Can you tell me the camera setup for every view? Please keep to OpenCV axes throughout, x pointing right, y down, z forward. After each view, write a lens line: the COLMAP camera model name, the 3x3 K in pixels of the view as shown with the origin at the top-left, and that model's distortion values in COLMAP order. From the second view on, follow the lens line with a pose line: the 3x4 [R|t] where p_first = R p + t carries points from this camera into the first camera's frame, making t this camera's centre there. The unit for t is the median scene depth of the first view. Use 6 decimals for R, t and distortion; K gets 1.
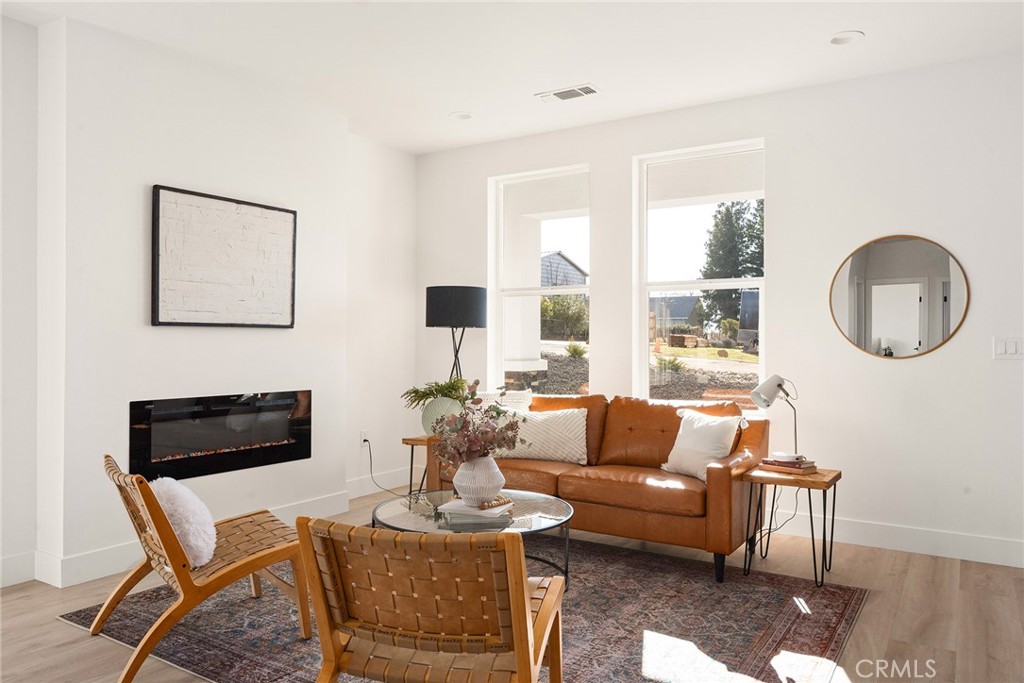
lens RADIAL K [[721.0, 0, 512.0], [0, 721.0, 341.5], [0, 0, 1]] dist [-0.000333, -0.000883]
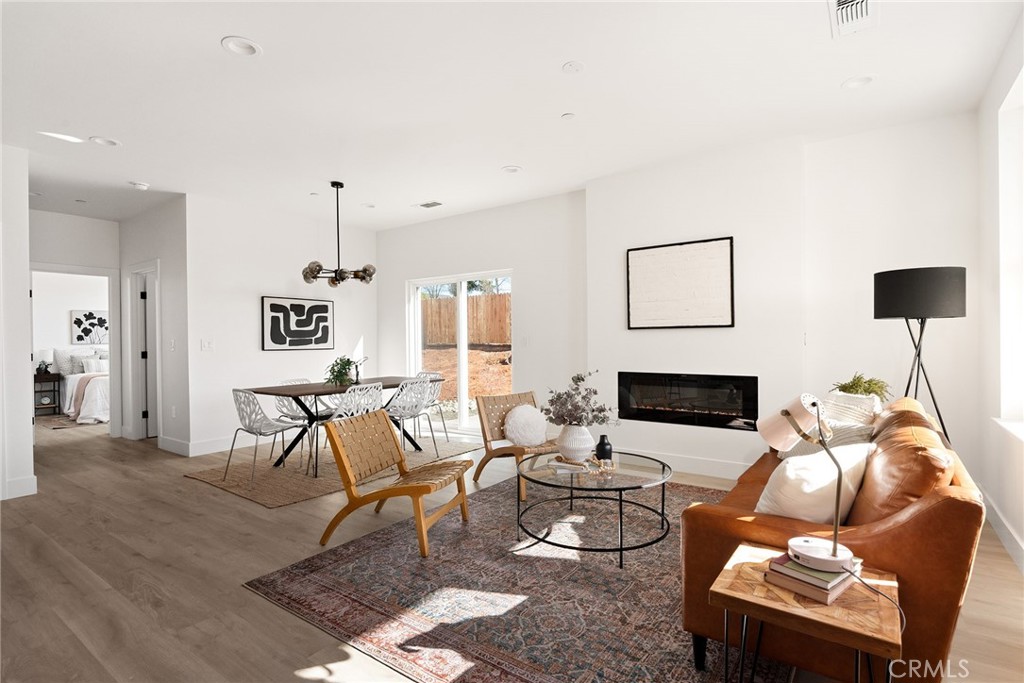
lens RADIAL K [[502.4, 0, 512.0], [0, 502.4, 341.5], [0, 0, 1]] dist [-0.001671, -0.000605]
pose [[-0.056588, 0.000171, -0.998398, 0.744264], [0.011552, 0.999933, -0.000483, 0.004024], [0.998331, -0.011560, -0.056586, 0.784670]]
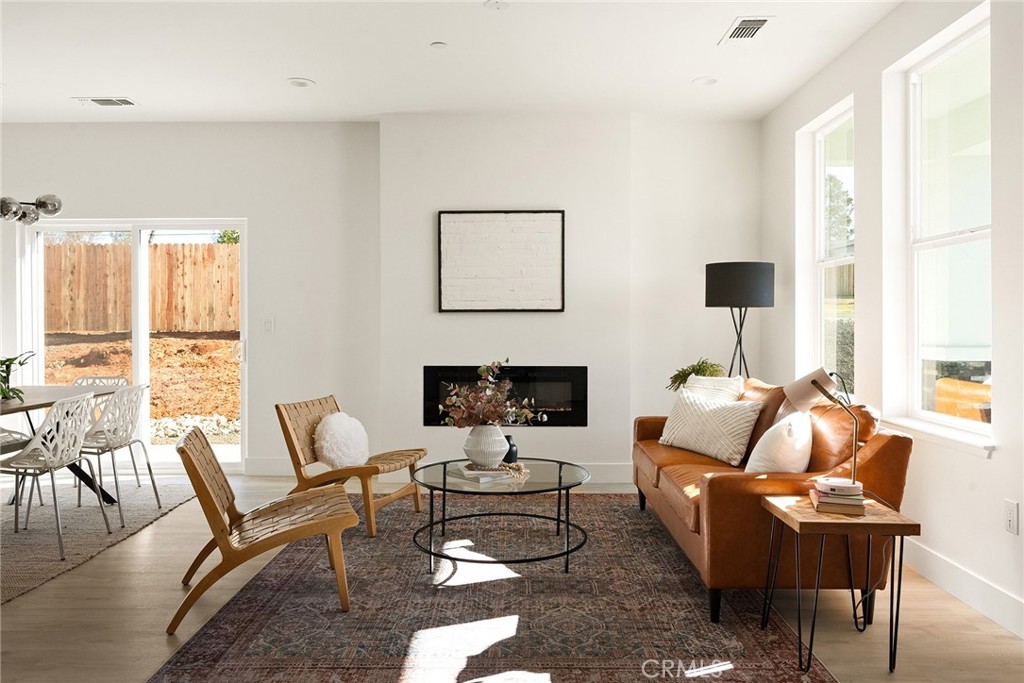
lens RADIAL K [[757.5, 0, 508.7], [0, 757.5, 328.8], [0, 0, 1]] dist [0.003029, -0.000371]
pose [[0.529685, 0.000729, -0.848194, 0.816435], [0.004570, 0.999983, 0.003713, 0.004663], [0.848182, -0.005843, 0.529673, 0.338134]]
